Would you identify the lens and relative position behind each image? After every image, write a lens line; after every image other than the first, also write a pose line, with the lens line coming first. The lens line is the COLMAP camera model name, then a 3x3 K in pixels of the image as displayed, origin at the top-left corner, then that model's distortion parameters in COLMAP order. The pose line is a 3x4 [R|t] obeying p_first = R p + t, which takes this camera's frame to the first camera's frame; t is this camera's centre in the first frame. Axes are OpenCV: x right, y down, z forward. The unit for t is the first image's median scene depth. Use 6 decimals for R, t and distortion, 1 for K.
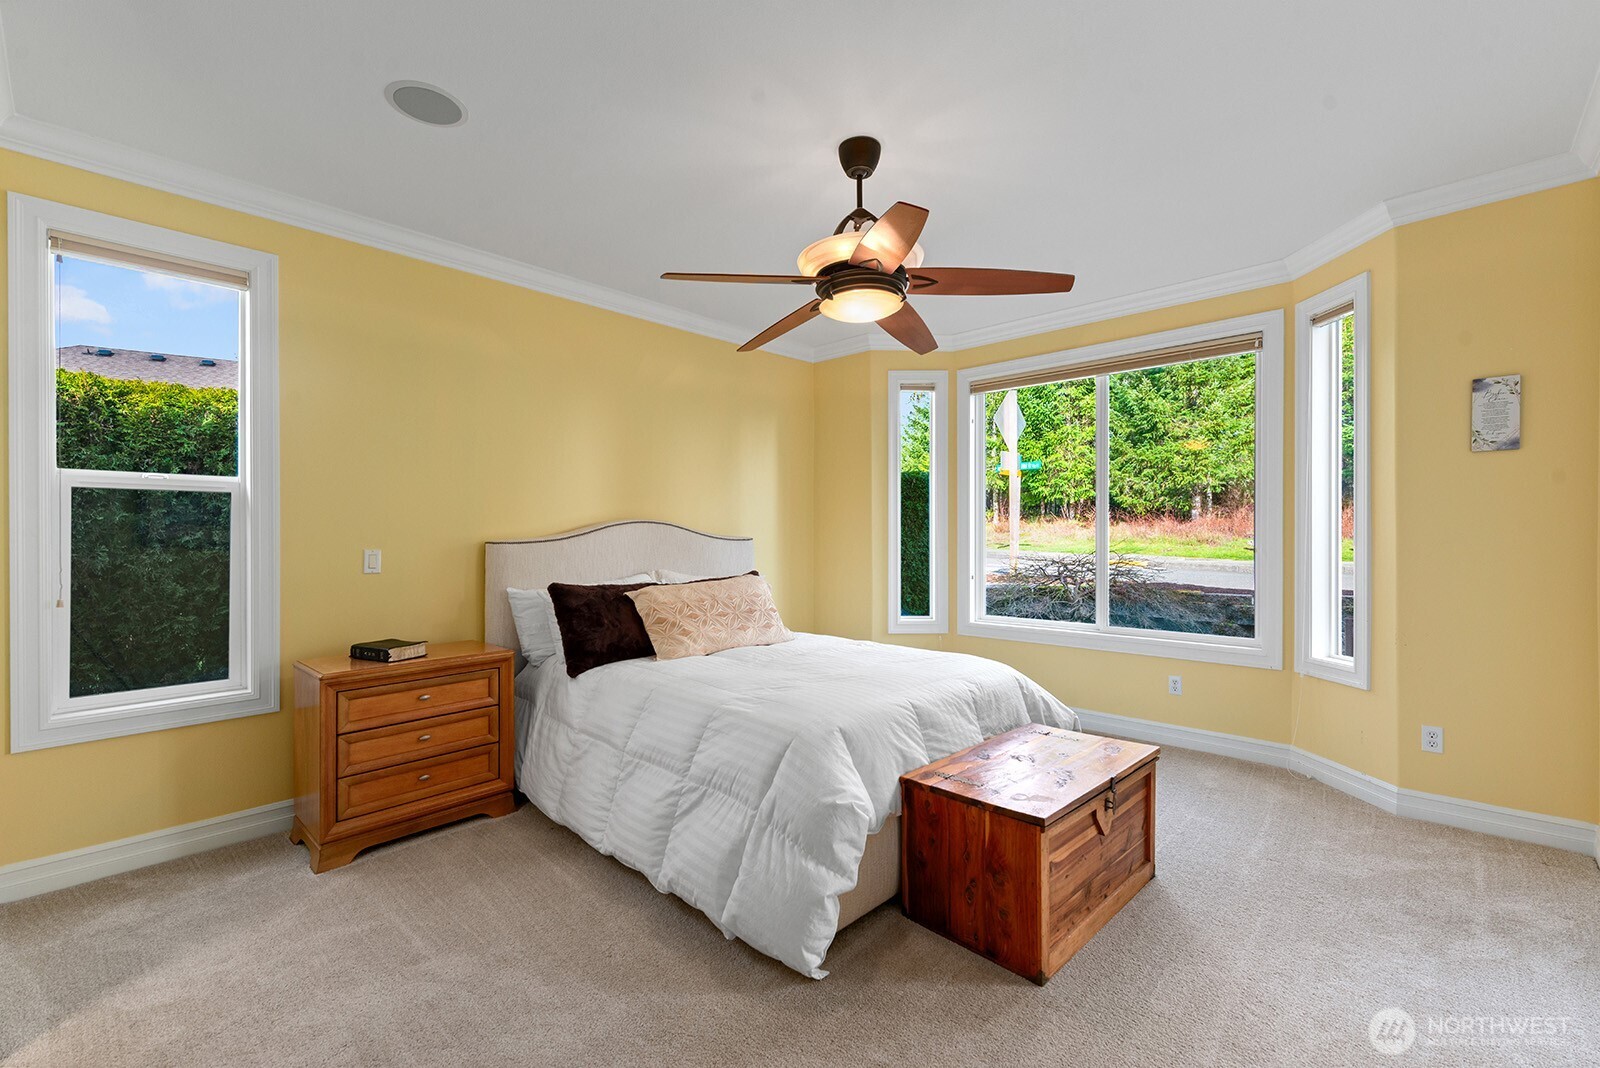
lens RADIAL K [[671.8, 0, 800.0], [0, 671.8, 534.0], [0, 0, 1]] dist [0.002785, 0.000152]
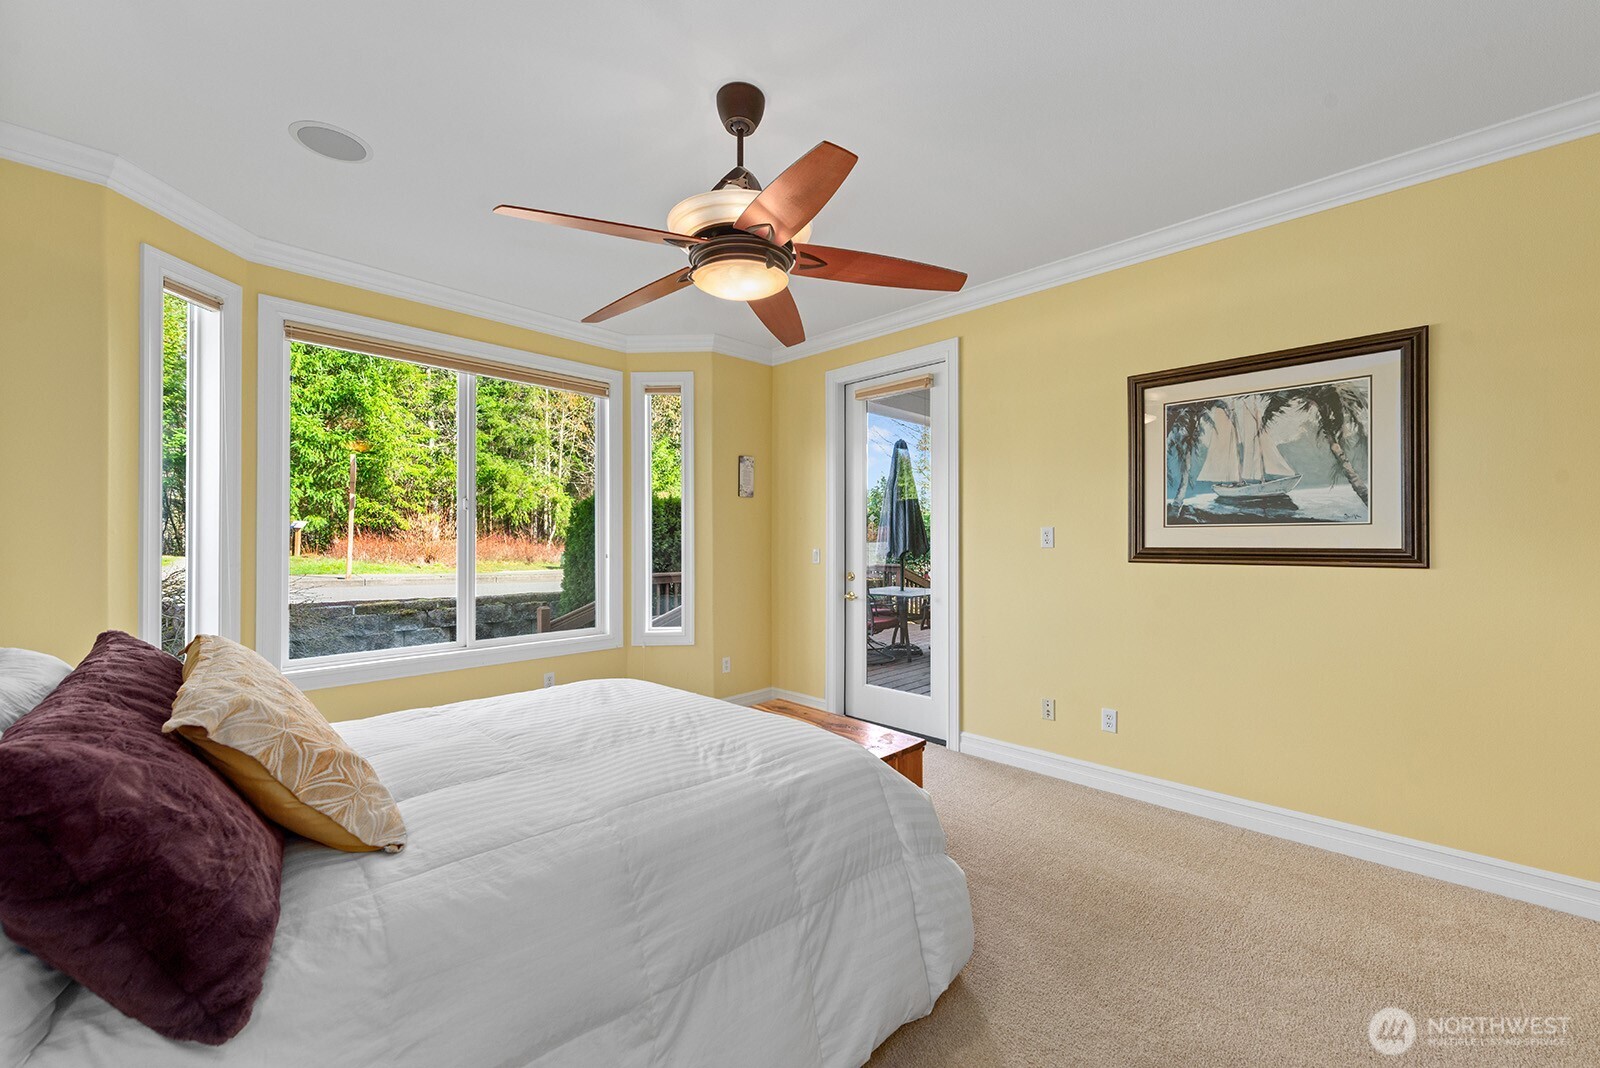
lens RADIAL K [[631.8, 0, 794.5], [0, 631.8, 545.0], [0, 0, 1]] dist [0.030003, -0.009400]
pose [[0.028627, -0.003345, 0.999585, -0.627284], [0.001665, 0.999993, 0.003299, -0.000278], [-0.999589, 0.001570, 0.028632, 0.772269]]
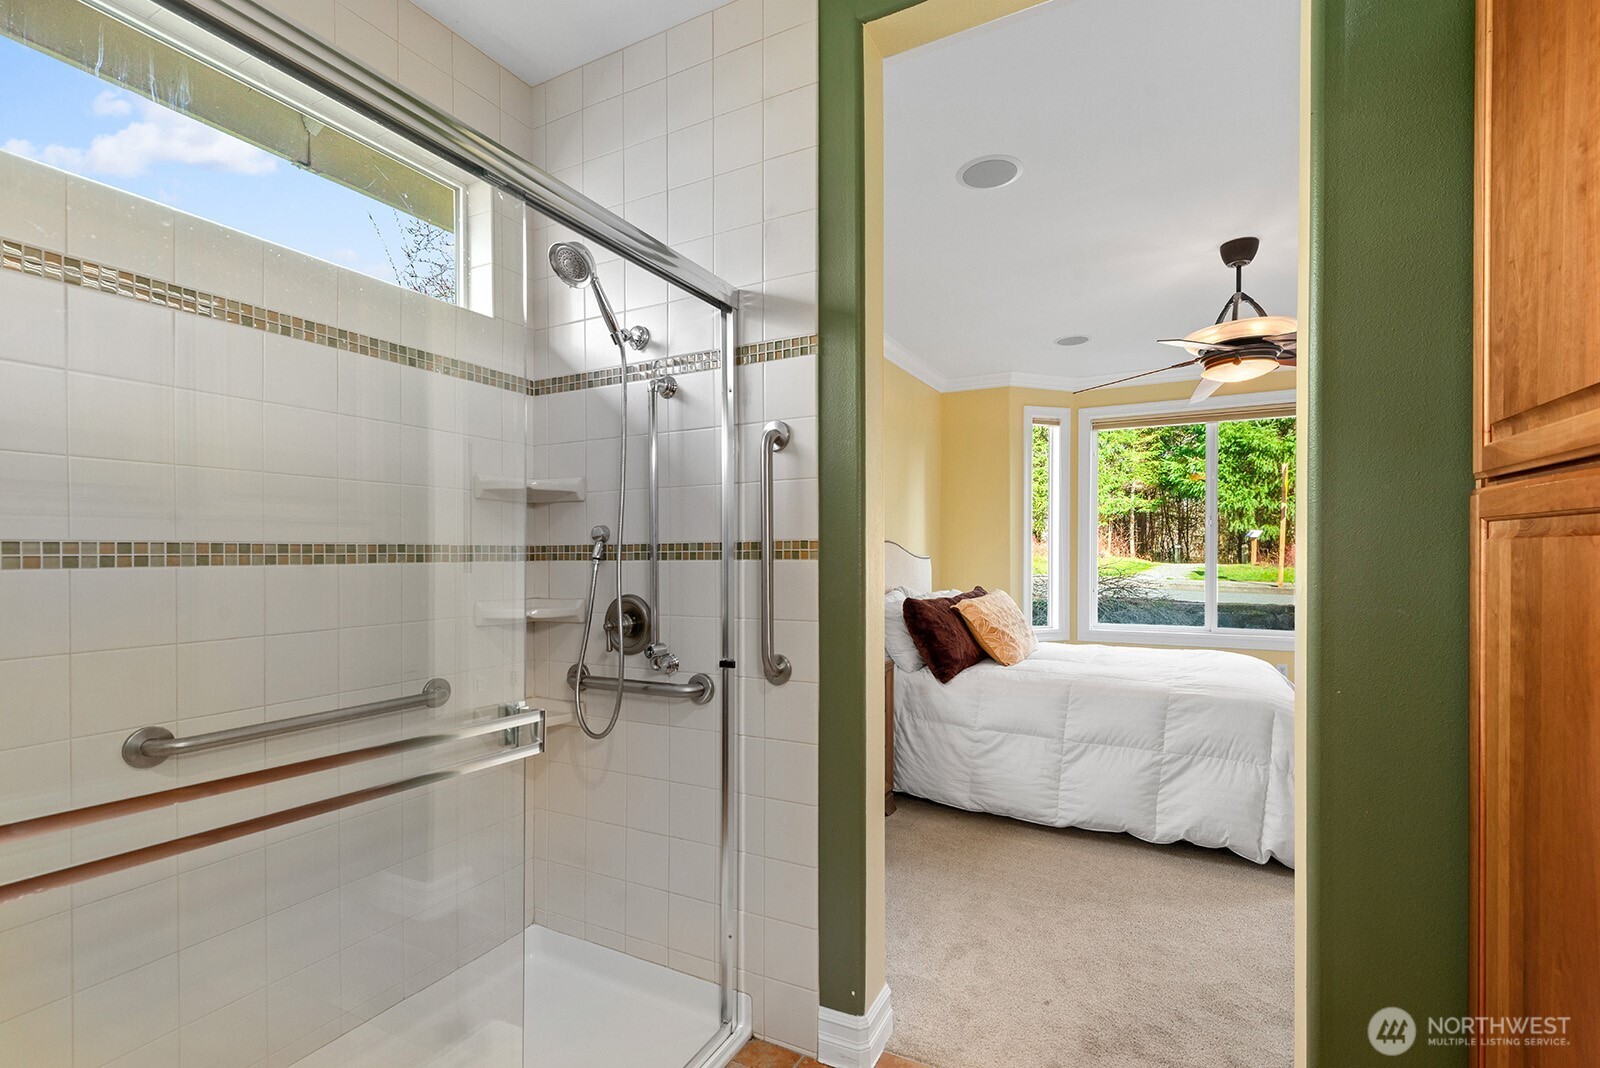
lens RADIAL K [[704.1, 0, 797.9], [0, 704.1, 558.6], [0, 0, 1]] dist [-0.000104, -0.000067]
pose [[0.965788, -0.004226, 0.259298, -0.892979], [0.002490, 0.999972, 0.007020, 0.001495], [-0.259321, -0.006134, 0.965772, -0.050605]]
